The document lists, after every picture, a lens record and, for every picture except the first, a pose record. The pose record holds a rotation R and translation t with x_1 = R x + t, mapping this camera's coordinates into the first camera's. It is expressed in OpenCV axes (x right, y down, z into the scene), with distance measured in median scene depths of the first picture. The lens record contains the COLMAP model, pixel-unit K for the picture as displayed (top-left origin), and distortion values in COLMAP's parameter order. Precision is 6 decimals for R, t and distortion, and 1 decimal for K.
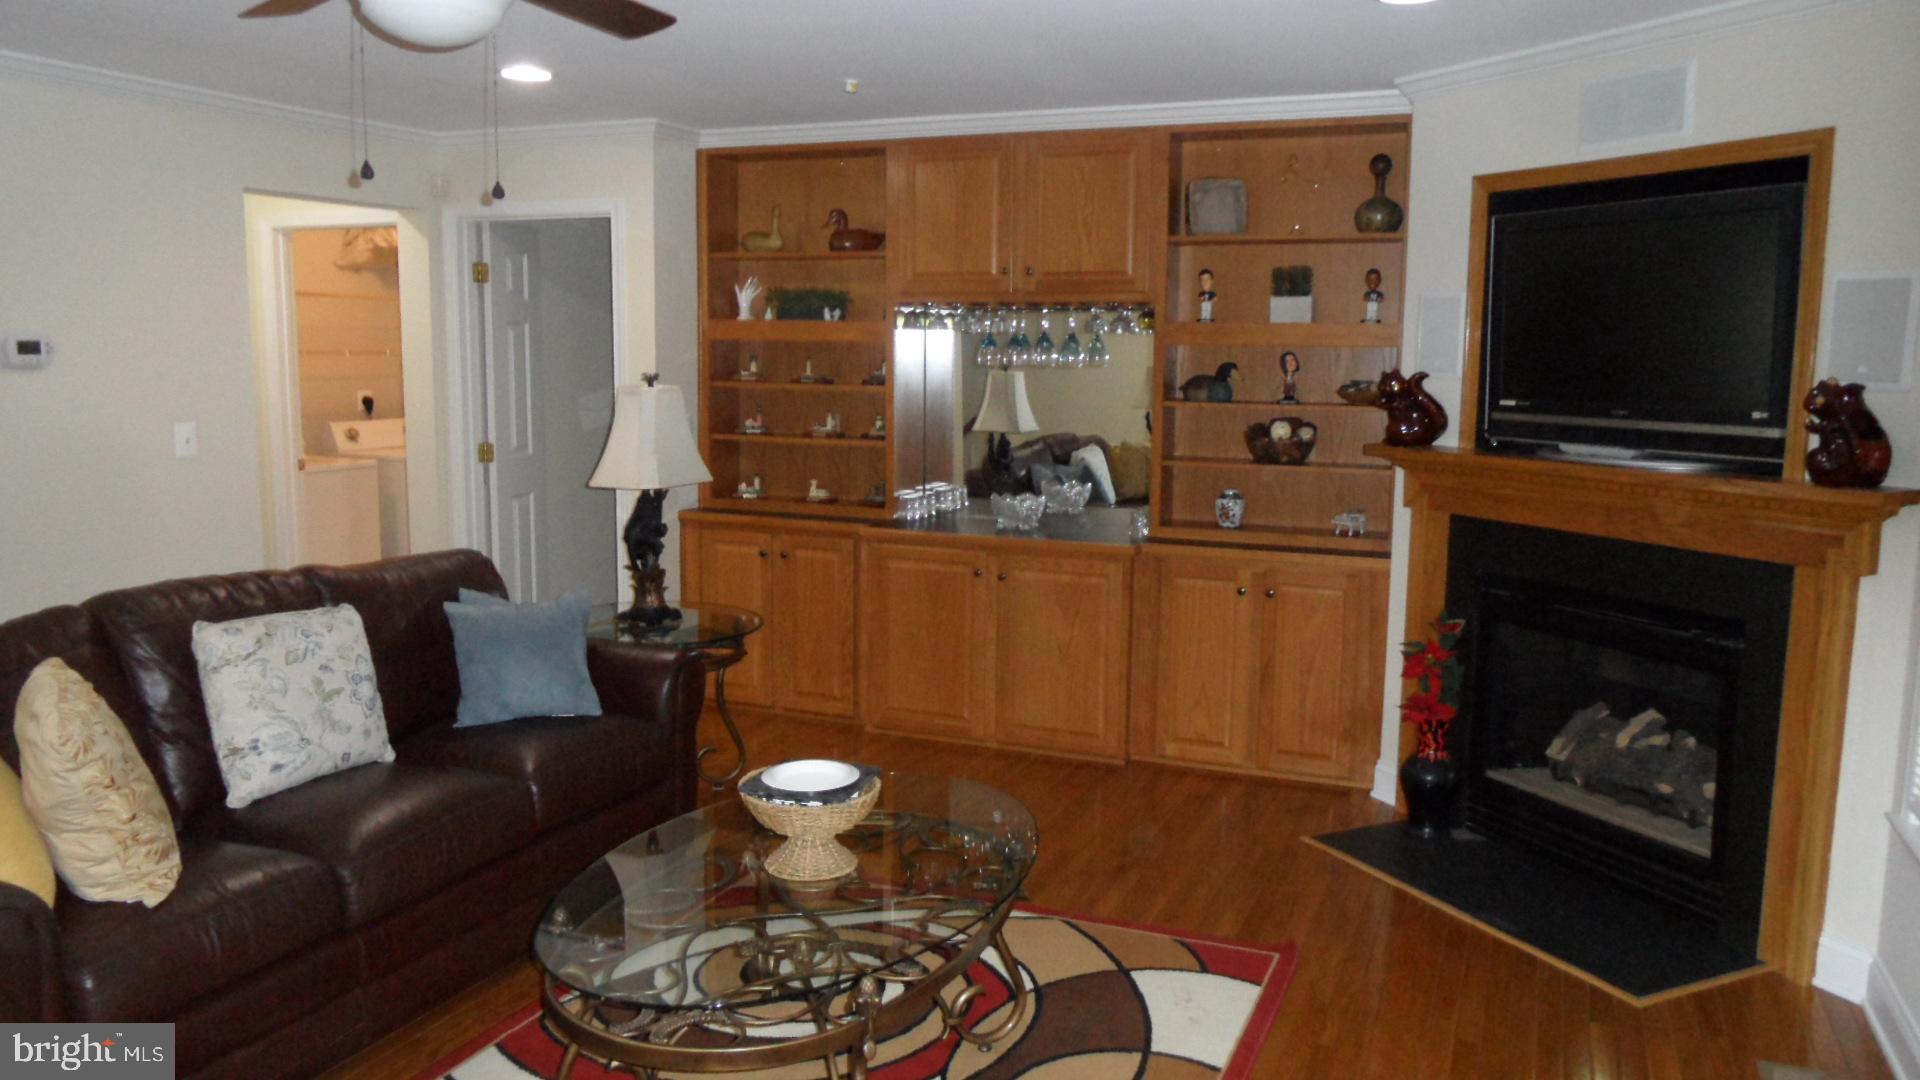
lens RADIAL K [[1385.2, 0, 962.6], [0, 1385.2, 535.8], [0, 0, 1]] dist [-0.051860, 0.001384]
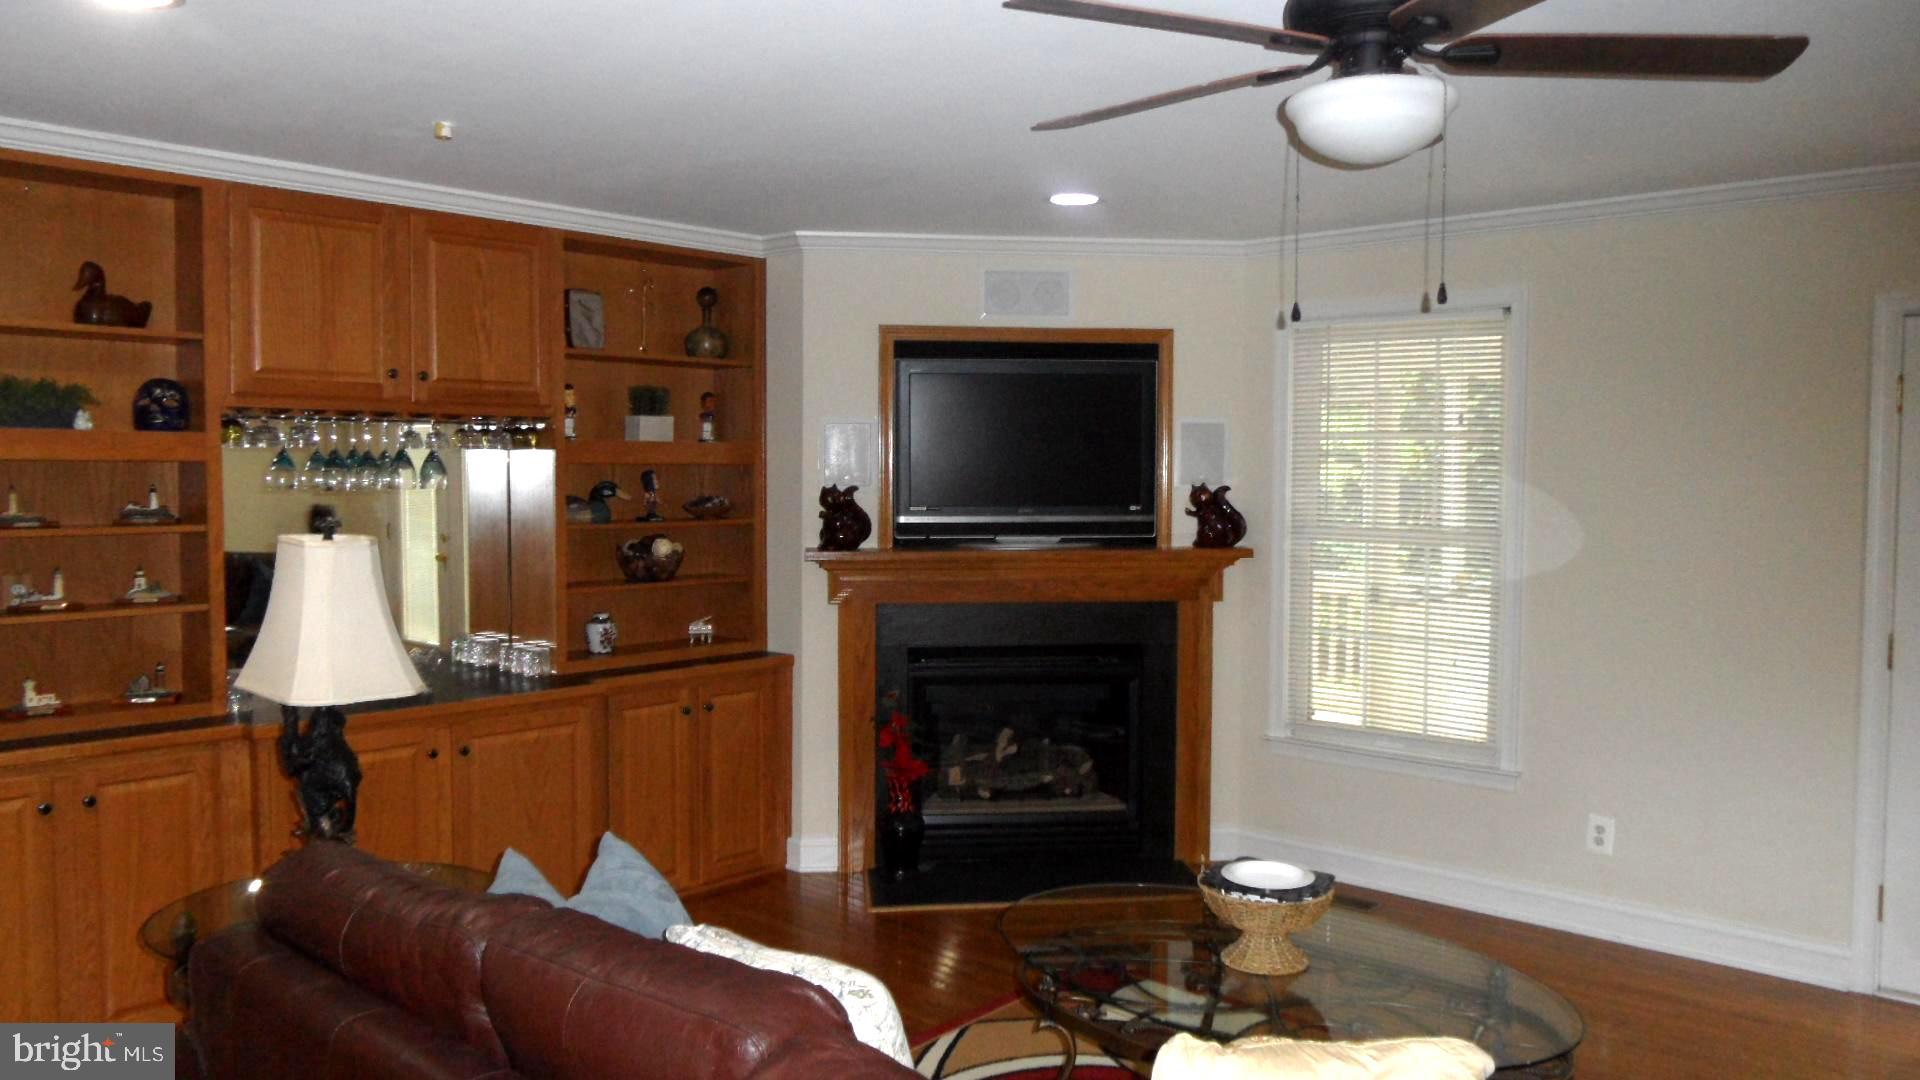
lens RADIAL K [[1385.2, 0, 962.6], [0, 1385.2, 535.8], [0, 0, 1]] dist [-0.051860, 0.001384]
pose [[0.317094, -0.057388, 0.946656, -0.747678], [0.125595, 0.991917, 0.018062, -0.086308], [-0.940041, 0.113168, 0.321738, 0.536962]]
